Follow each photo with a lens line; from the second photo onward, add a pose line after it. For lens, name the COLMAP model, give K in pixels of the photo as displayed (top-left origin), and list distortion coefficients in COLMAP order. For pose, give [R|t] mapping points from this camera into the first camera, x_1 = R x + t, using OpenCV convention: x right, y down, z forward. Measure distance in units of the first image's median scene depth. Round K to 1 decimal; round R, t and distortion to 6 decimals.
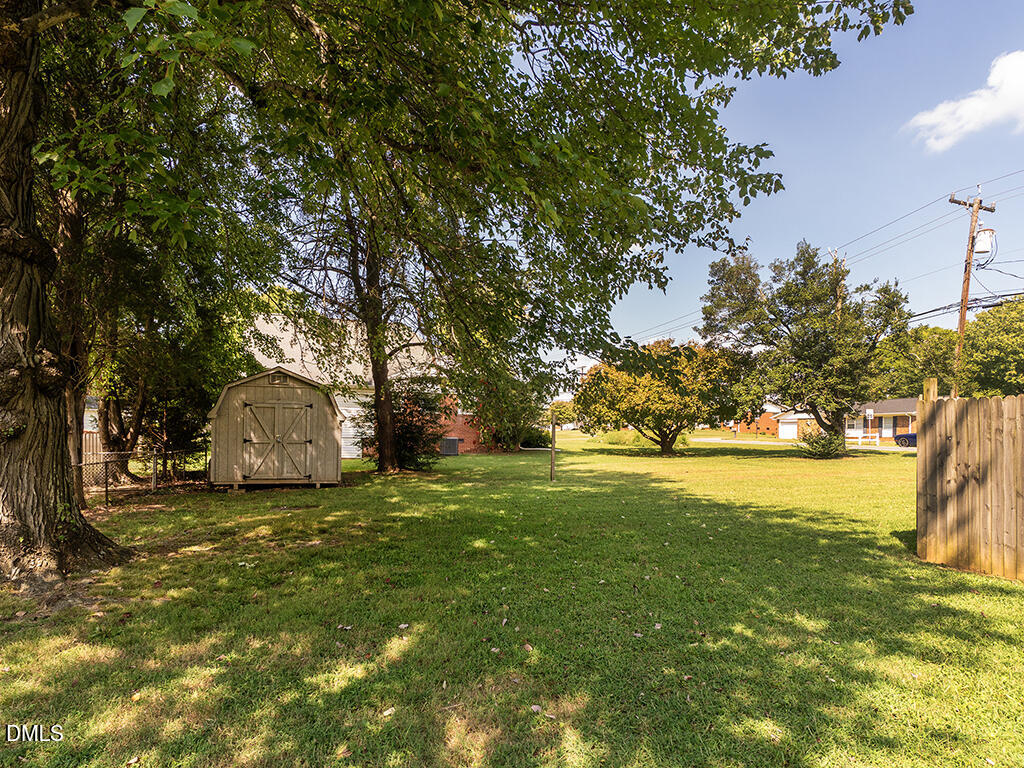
lens RADIAL K [[560.3, 0, 494.6], [0, 560.3, 429.1], [0, 0, 1]] dist [0.007709, -0.001809]
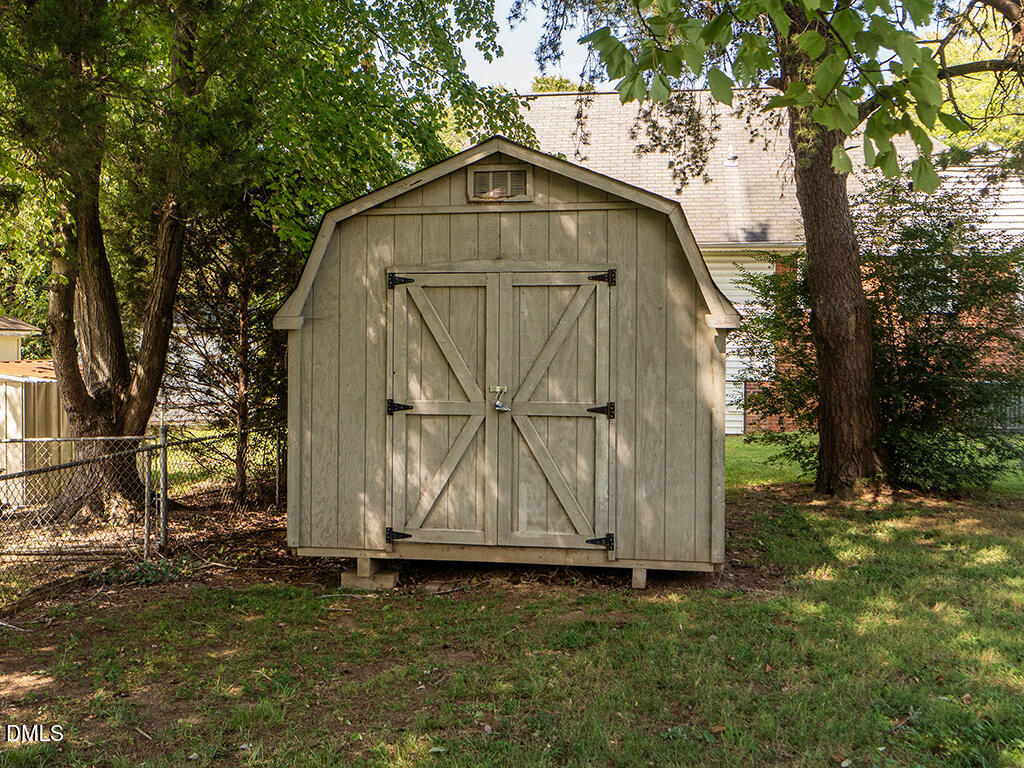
lens RADIAL K [[809.2, 0, 512.8], [0, 809.2, 380.3], [0, 0, 1]] dist [-0.012052, -0.000879]
pose [[0.904531, -0.001321, -0.426406, -0.209606], [0.015246, 0.999456, 0.029244, -0.004018], [0.426135, -0.032953, 0.904059, 0.642928]]
